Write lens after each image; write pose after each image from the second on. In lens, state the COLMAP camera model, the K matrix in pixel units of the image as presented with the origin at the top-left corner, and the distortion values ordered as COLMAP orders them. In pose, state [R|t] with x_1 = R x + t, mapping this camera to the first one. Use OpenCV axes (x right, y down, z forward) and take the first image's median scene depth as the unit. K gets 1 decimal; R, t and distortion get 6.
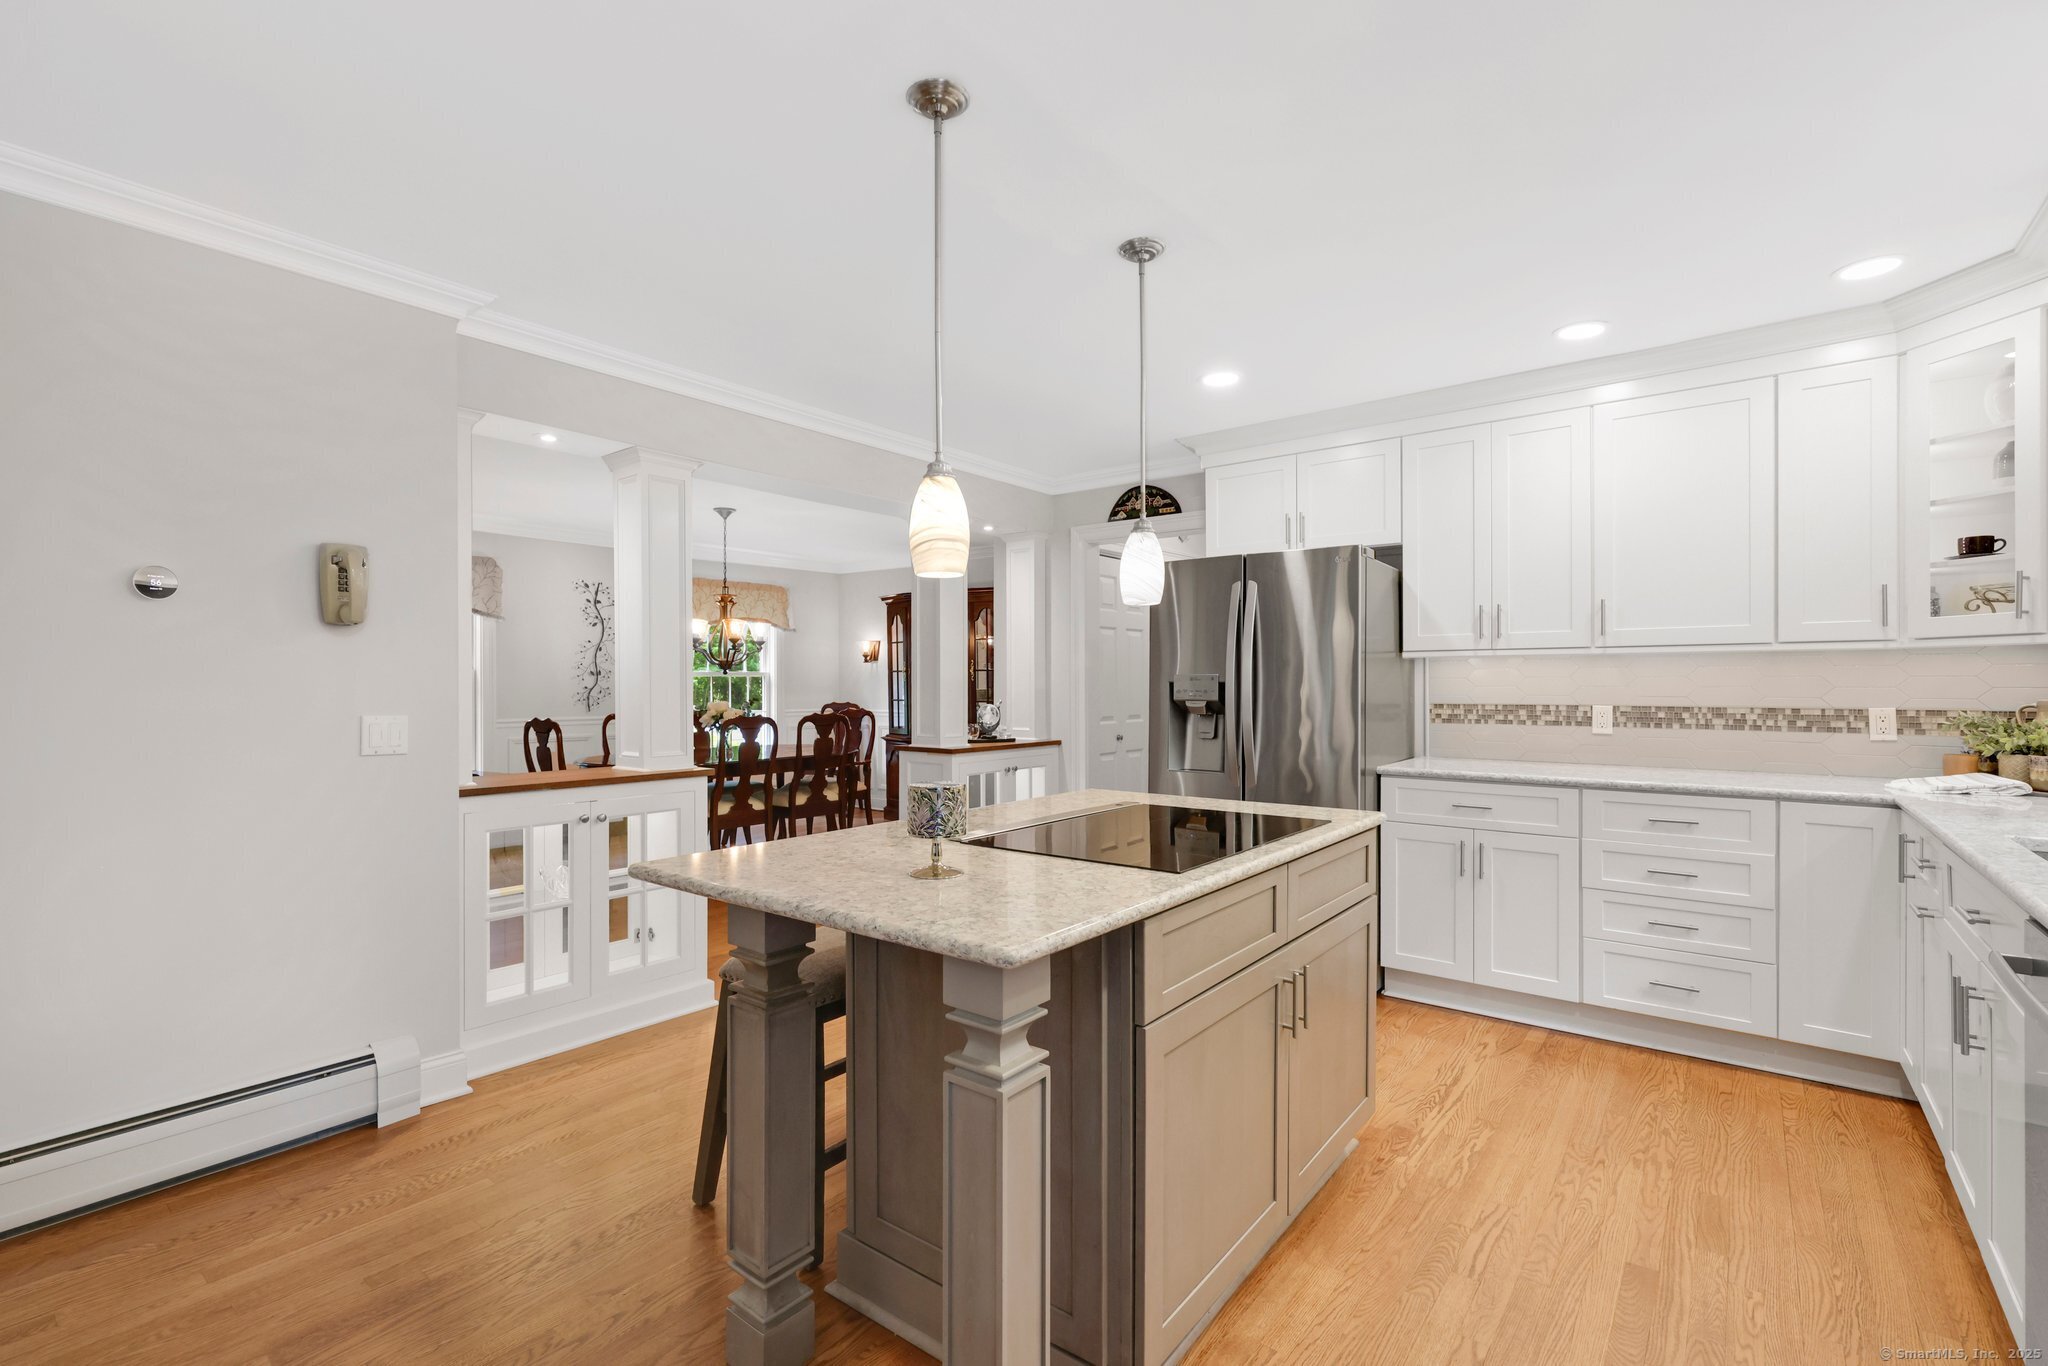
lens RADIAL K [[897.4, 0, 1034.6], [0, 897.4, 687.9], [0, 0, 1]] dist [0.002262, -0.000112]
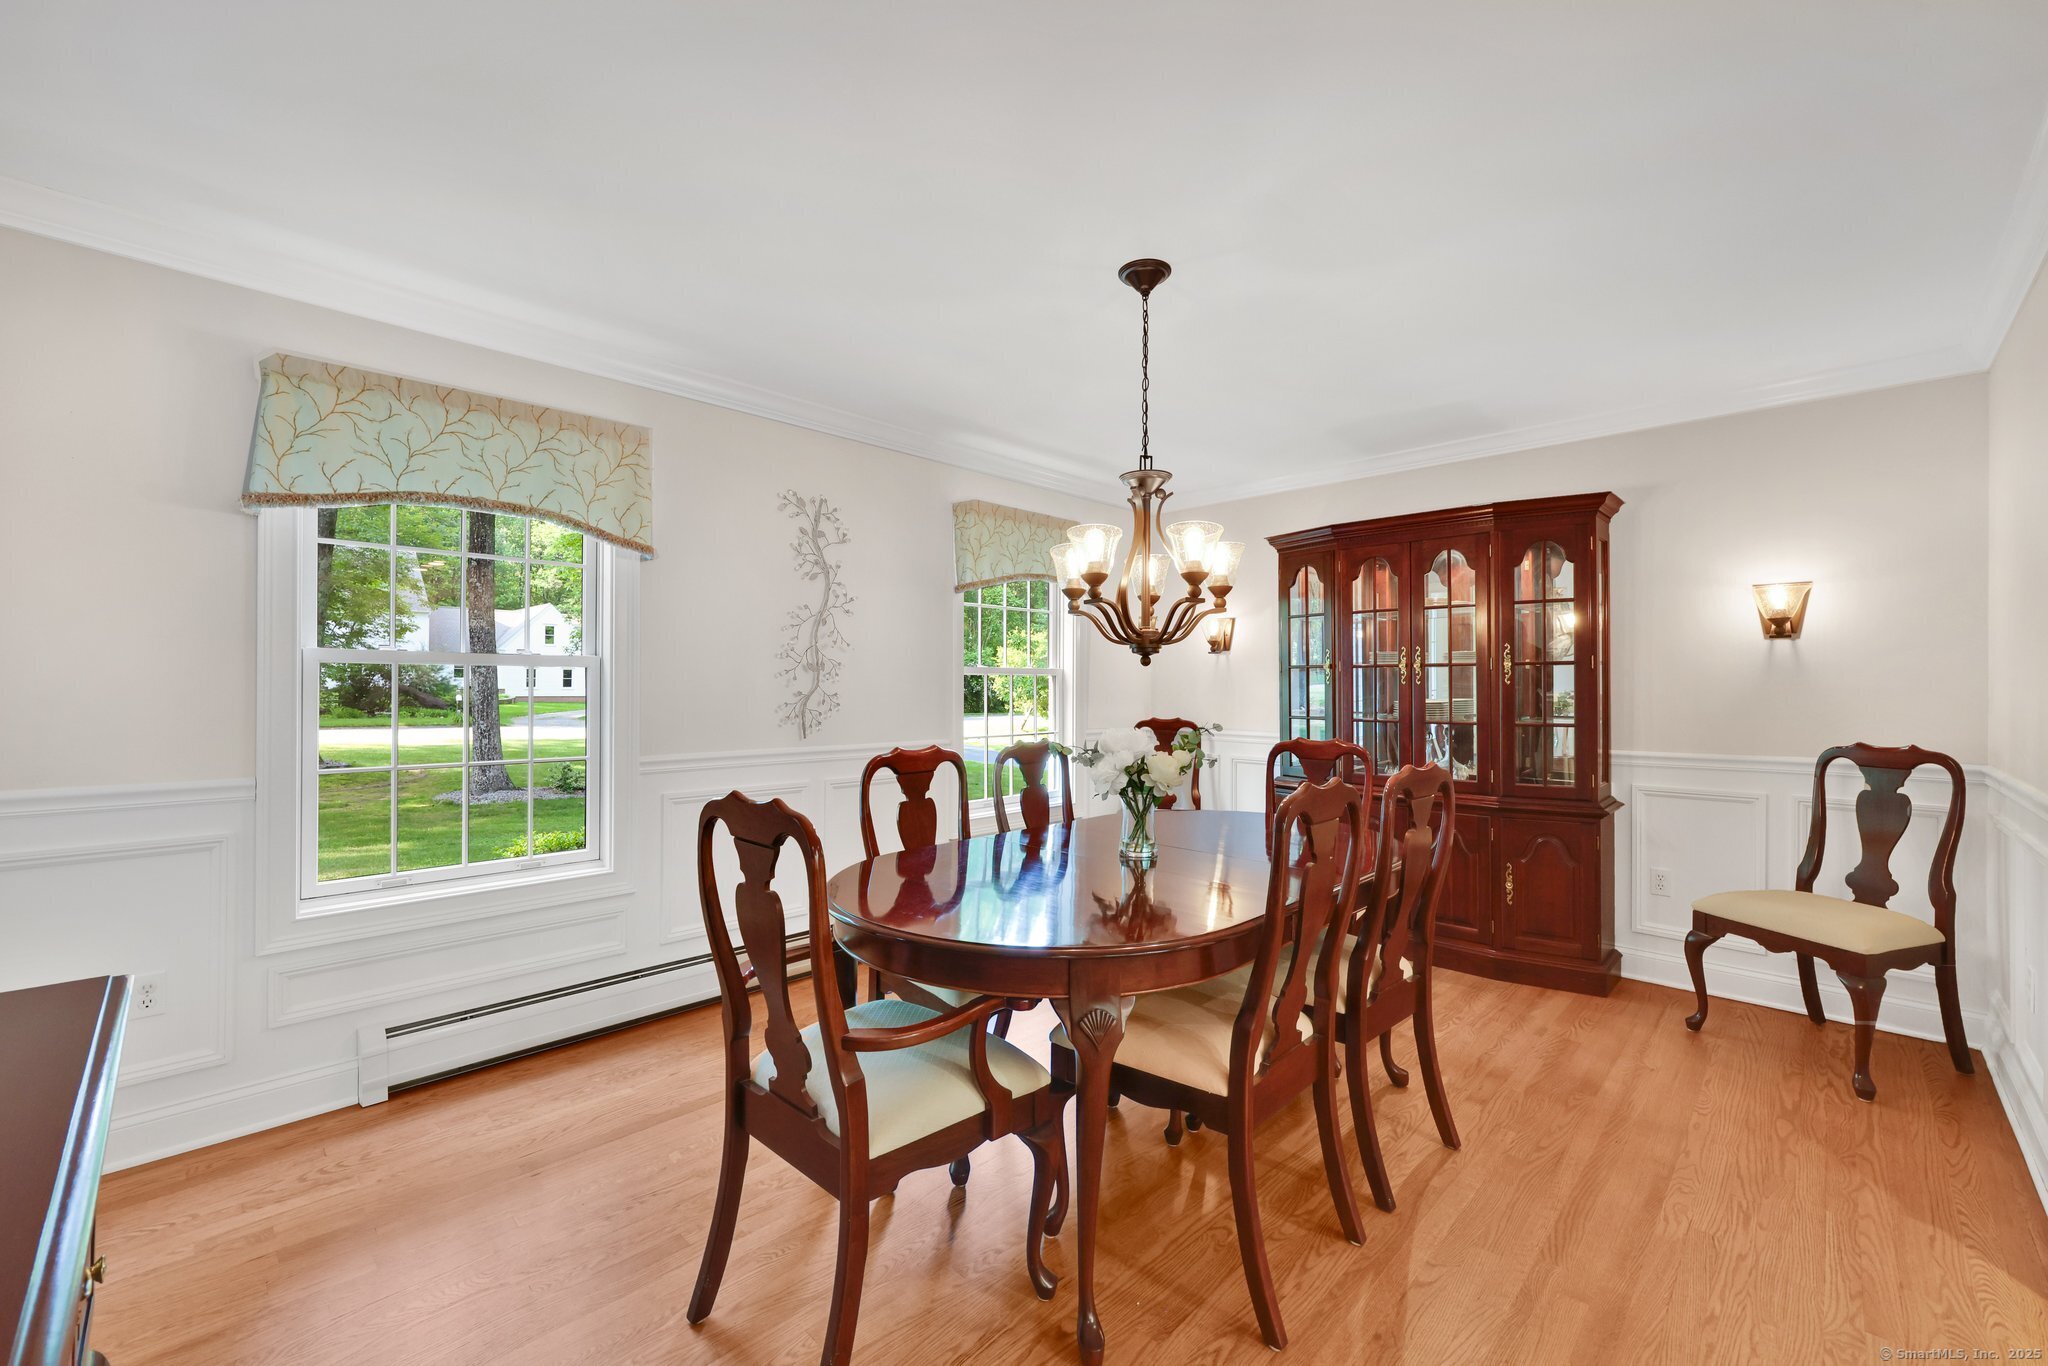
lens RADIAL K [[827.8, 0, 1014.5], [0, 827.8, 686.2], [0, 0, 1]] dist [-0.000918, -0.000137]
pose [[0.991255, 0.002072, -0.131941, -0.353735], [-0.003063, 0.999969, -0.007309, -0.002280], [0.131922, 0.007650, 0.991231, 0.609781]]
